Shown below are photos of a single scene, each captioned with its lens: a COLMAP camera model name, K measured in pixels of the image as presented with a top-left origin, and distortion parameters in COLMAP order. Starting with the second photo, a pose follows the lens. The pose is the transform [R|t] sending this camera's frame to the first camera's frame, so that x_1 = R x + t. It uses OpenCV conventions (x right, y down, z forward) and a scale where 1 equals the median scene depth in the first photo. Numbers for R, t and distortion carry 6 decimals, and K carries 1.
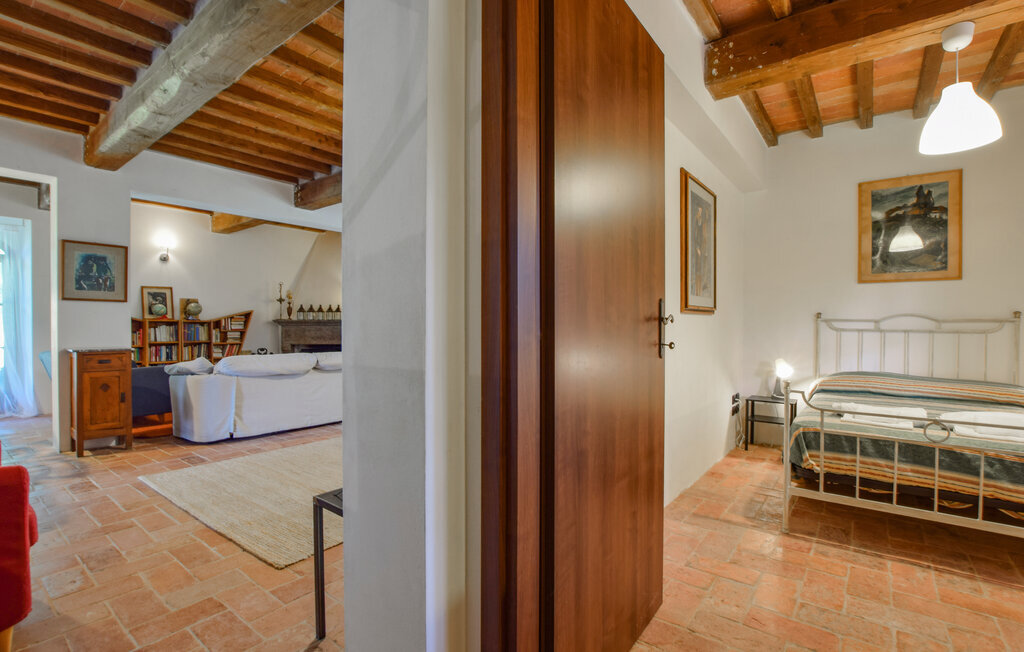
lens RADIAL K [[481.5, 0, 512.0], [0, 481.5, 326.0], [0, 0, 1]] dist [-0.025695, 0.000842]
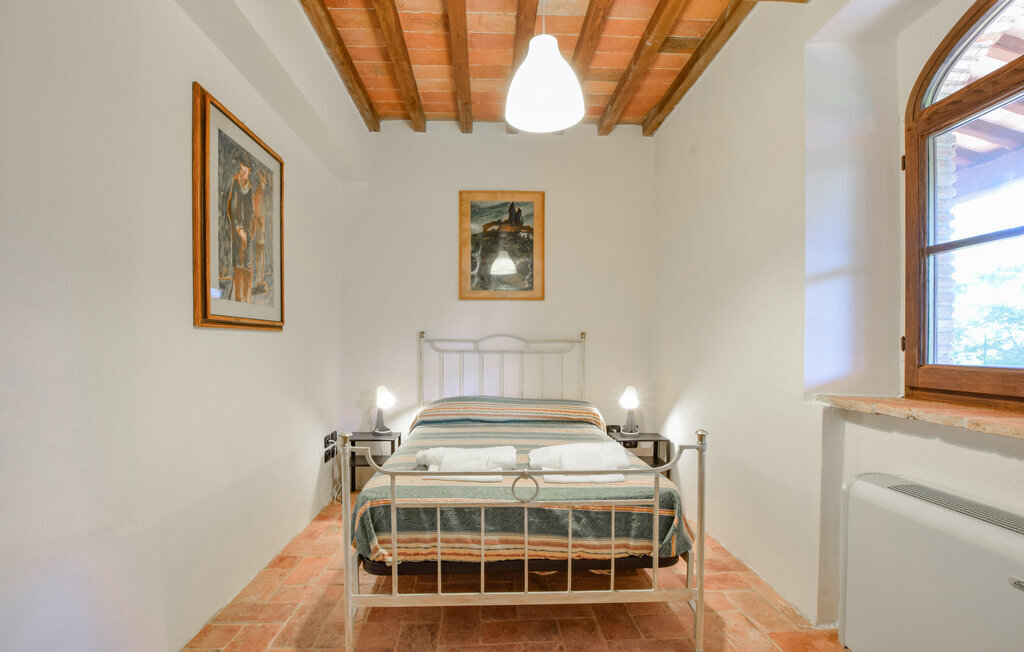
lens RADIAL K [[454.5, 0, 512.0], [0, 454.5, 326.0], [0, 0, 1]] dist [-0.019089, 0.000772]
pose [[0.765139, 0.022928, 0.643457, 0.269091], [0.006044, 0.999066, -0.042786, -0.001754], [-0.643837, 0.036626, 0.764285, 0.293082]]
